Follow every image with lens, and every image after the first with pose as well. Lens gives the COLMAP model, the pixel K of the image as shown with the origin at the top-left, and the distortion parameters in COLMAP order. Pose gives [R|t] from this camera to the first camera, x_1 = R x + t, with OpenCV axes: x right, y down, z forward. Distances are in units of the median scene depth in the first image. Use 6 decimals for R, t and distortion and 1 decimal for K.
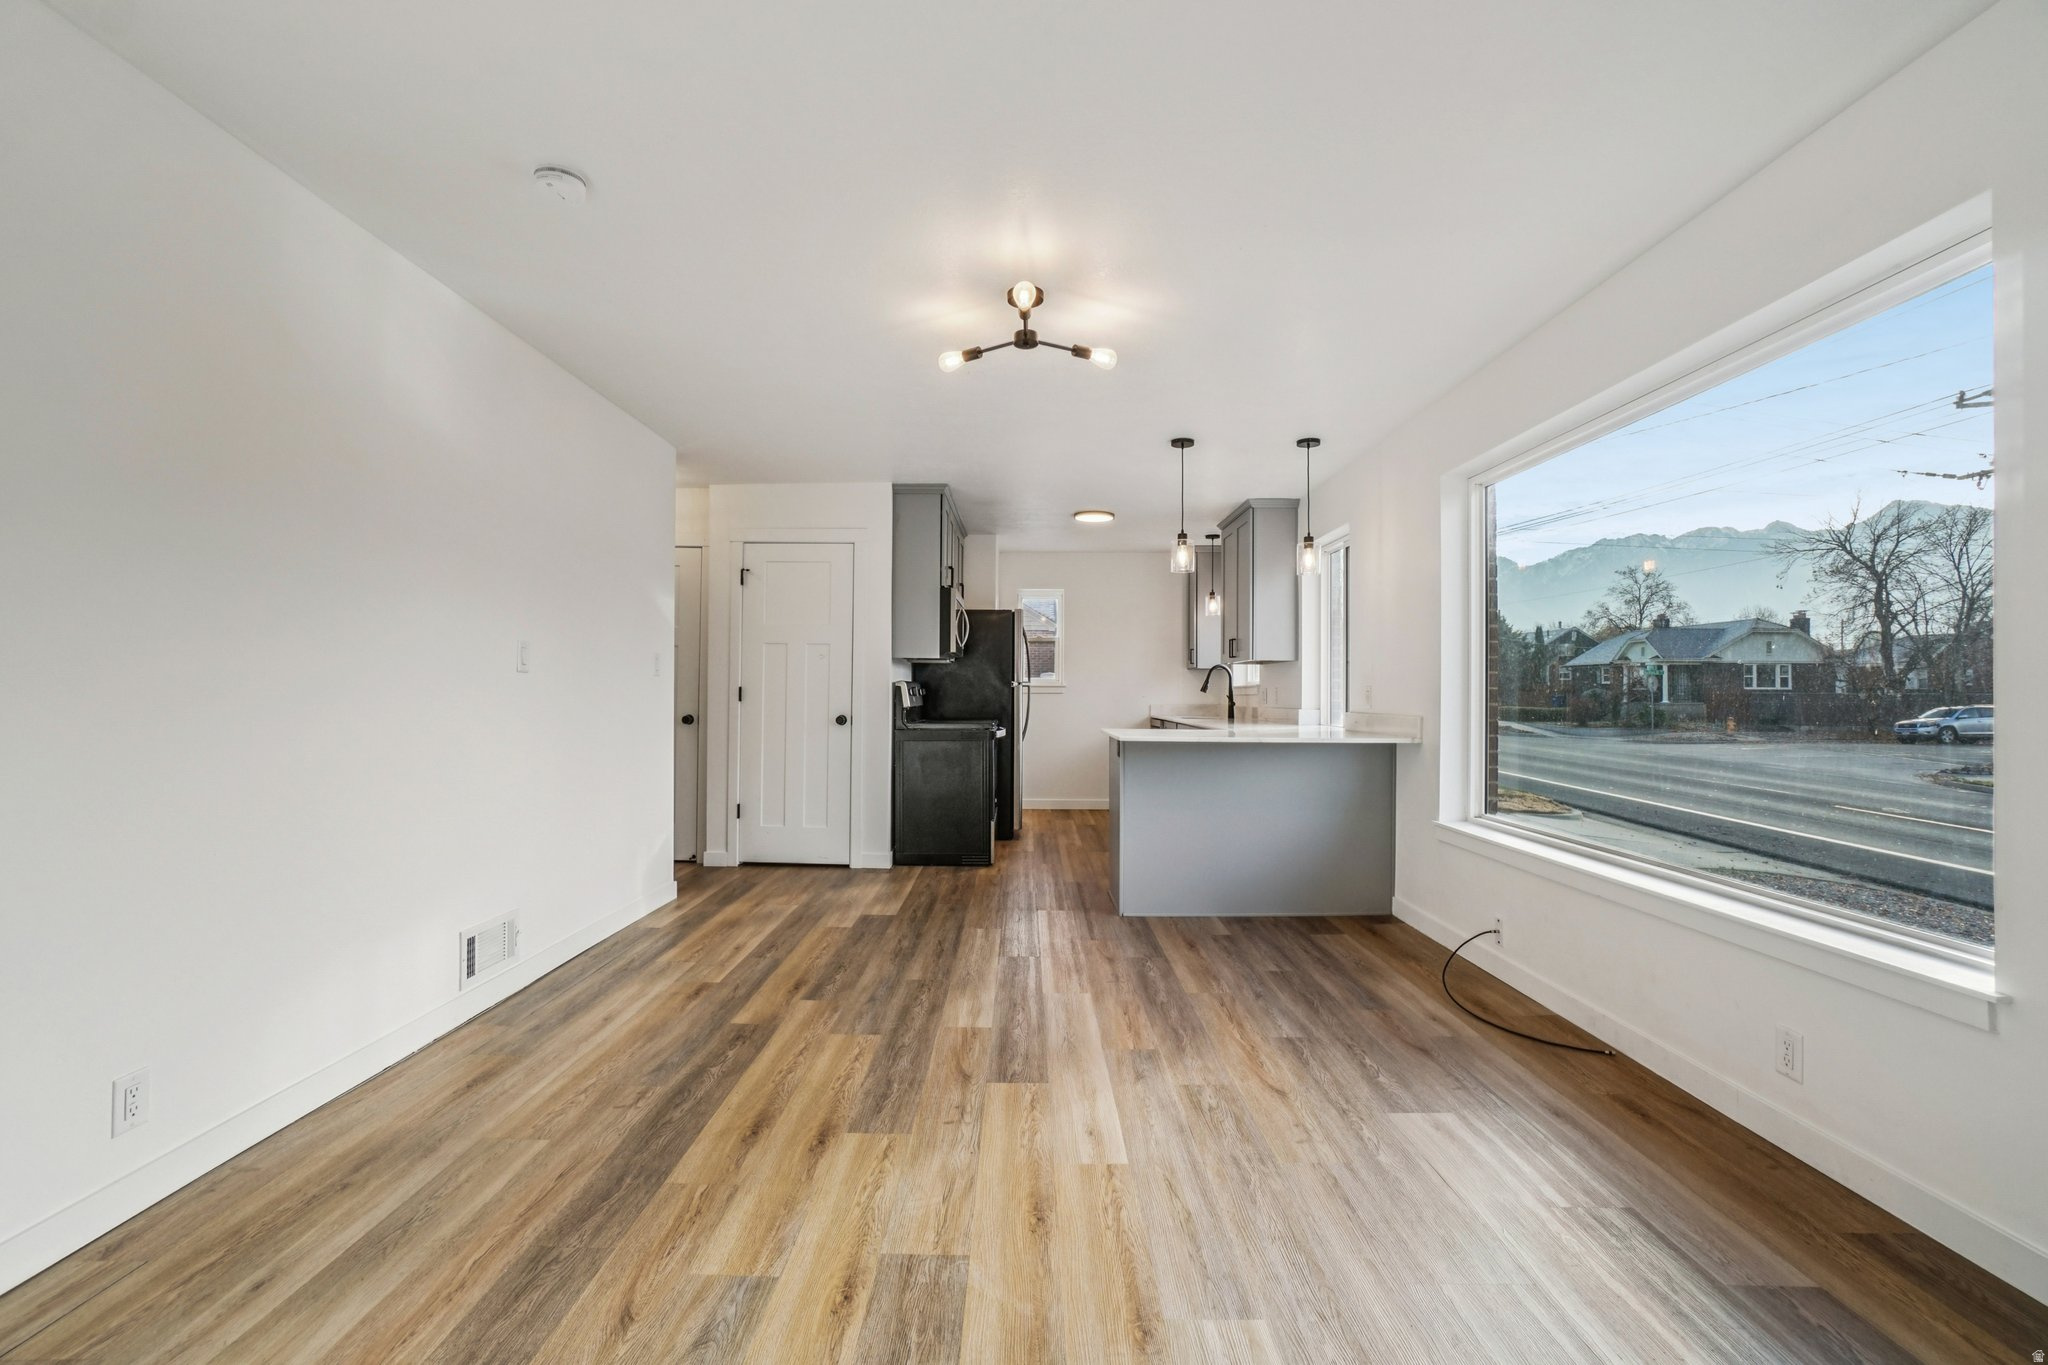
lens RADIAL K [[901.8, 0, 1004.8], [0, 901.8, 684.7], [0, 0, 1]] dist [-0.049460, 0.022577]
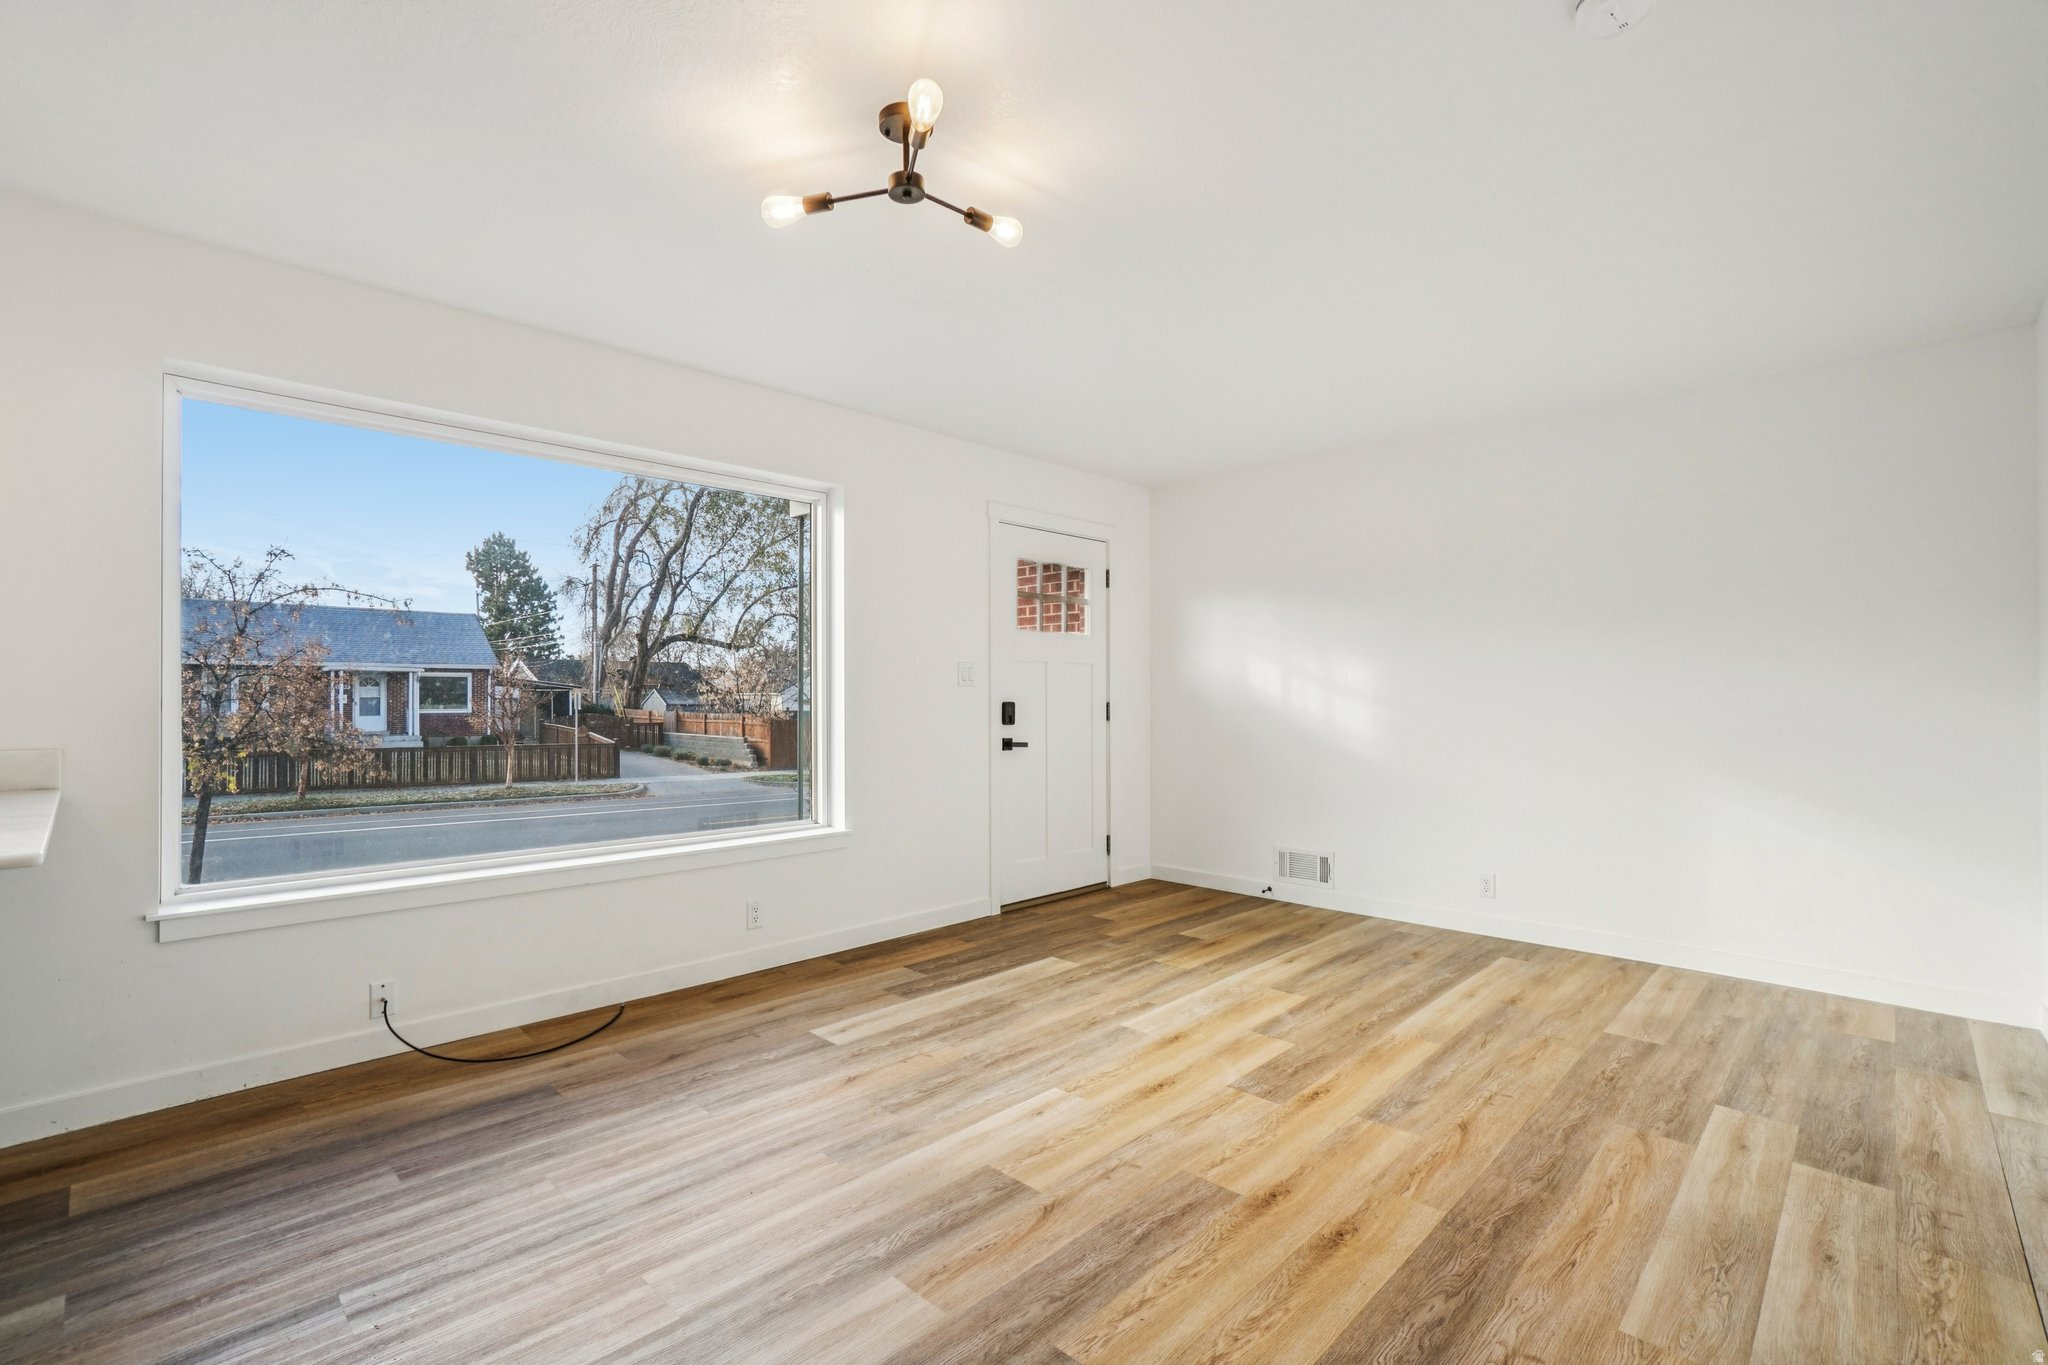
lens RADIAL K [[922.8, 0, 1000.6], [0, 922.8, 687.4], [0, 0, 1]] dist [-0.050030, 0.026218]
pose [[-0.722681, 0.002330, 0.691178, -0.353259], [-0.009594, 0.999864, -0.013403, -0.000745], [-0.691115, -0.016317, -0.722561, 1.016361]]
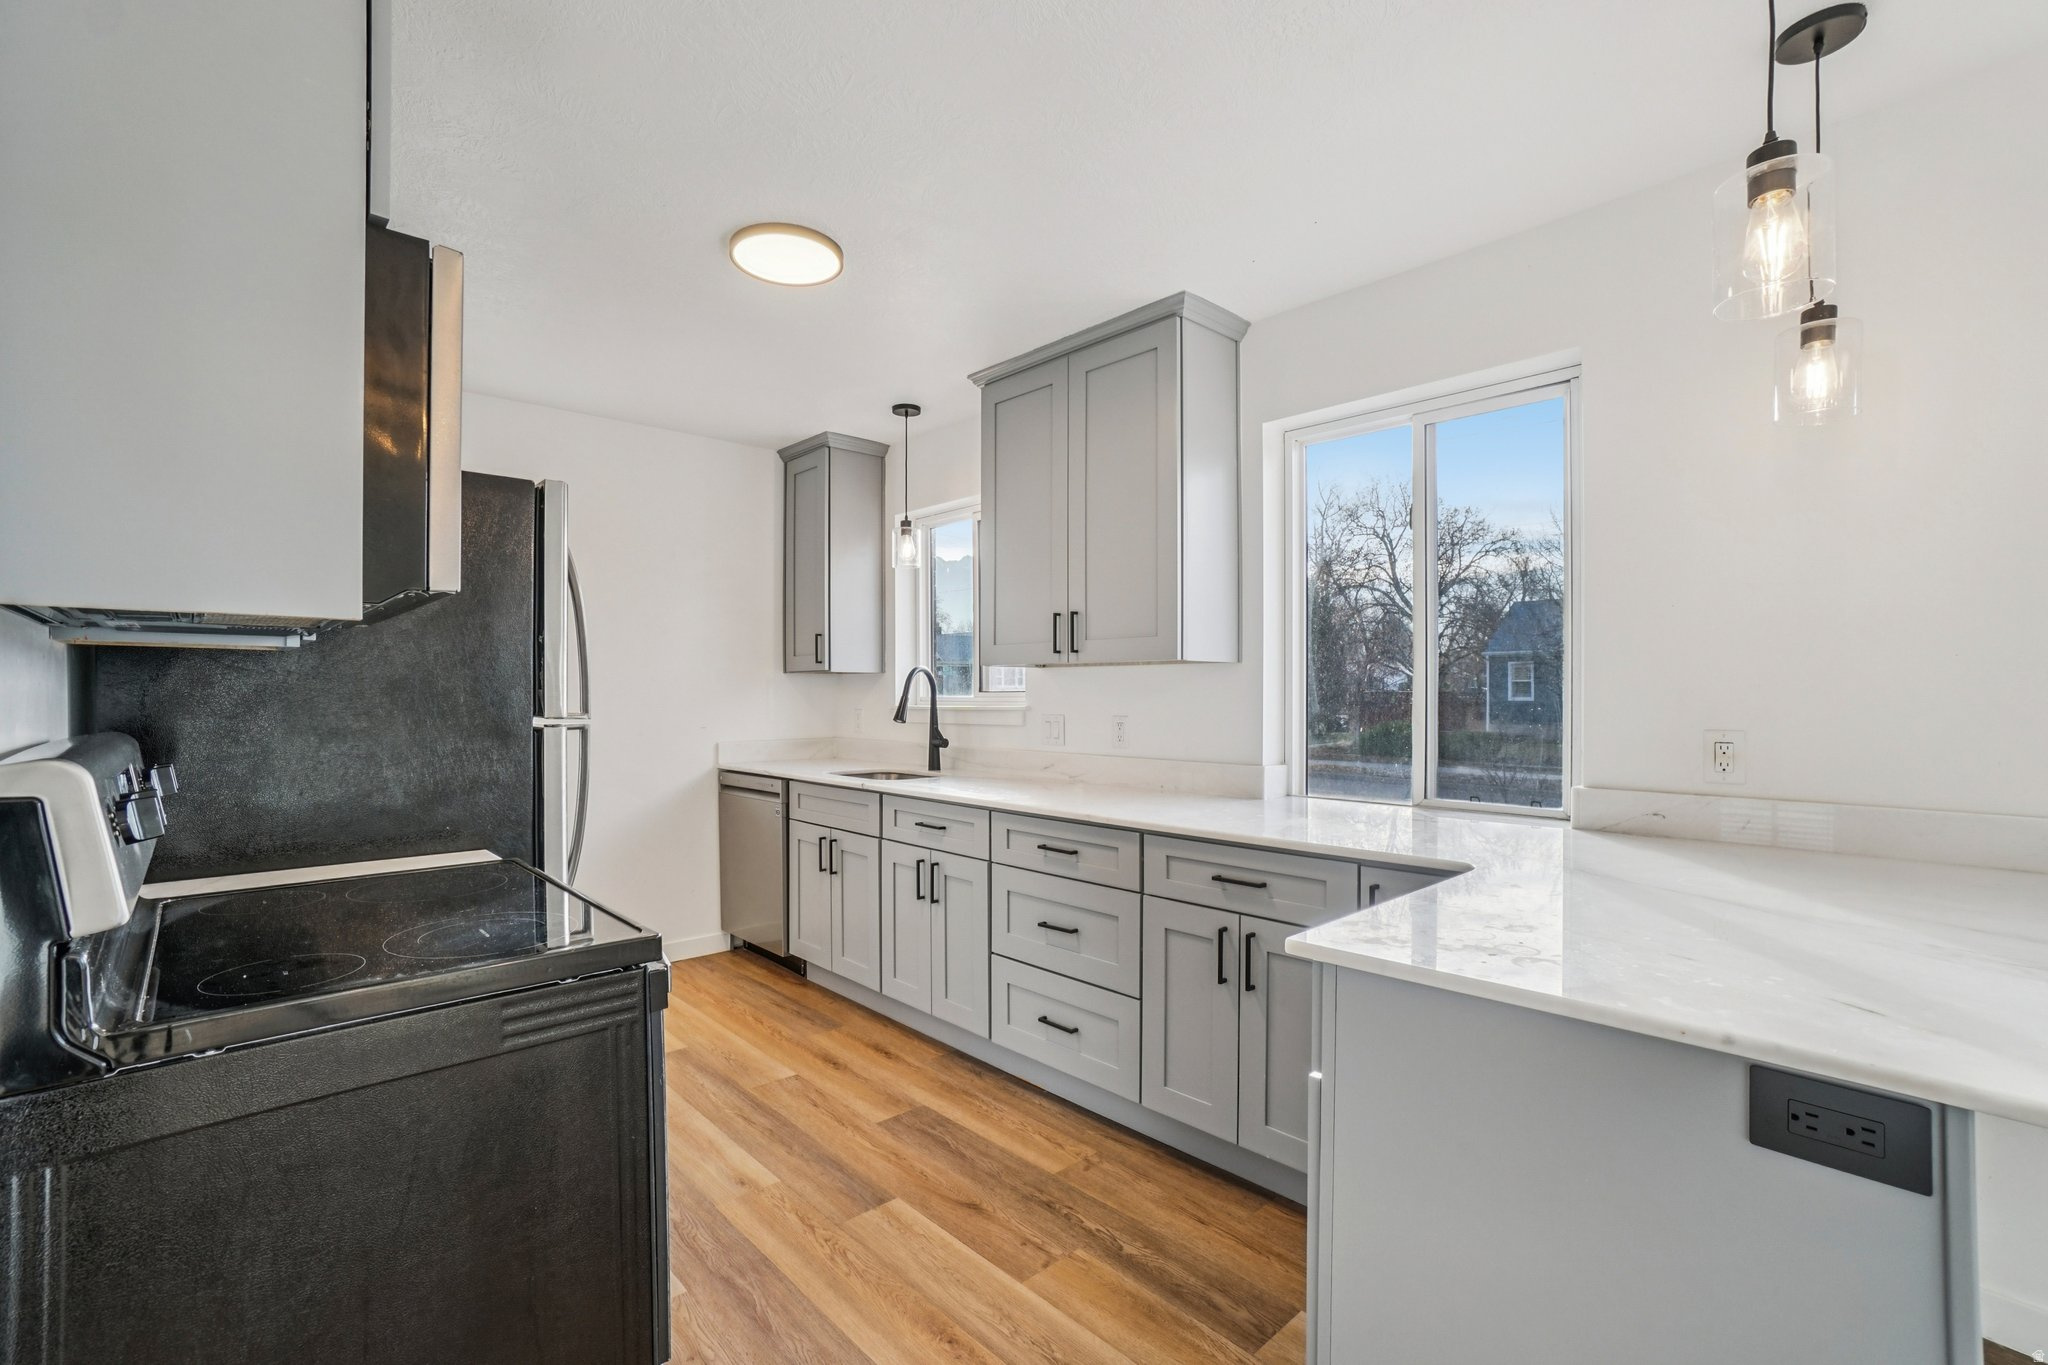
lens RADIAL K [[901.8, 0, 1004.8], [0, 901.8, 684.7], [0, 0, 1]] dist [-0.049460, 0.022577]
pose [[0.721866, -0.000504, 0.692032, -0.140709], [-0.001531, 0.999996, 0.002326, -0.023420], [-0.692031, -0.002739, 0.721863, 1.098681]]
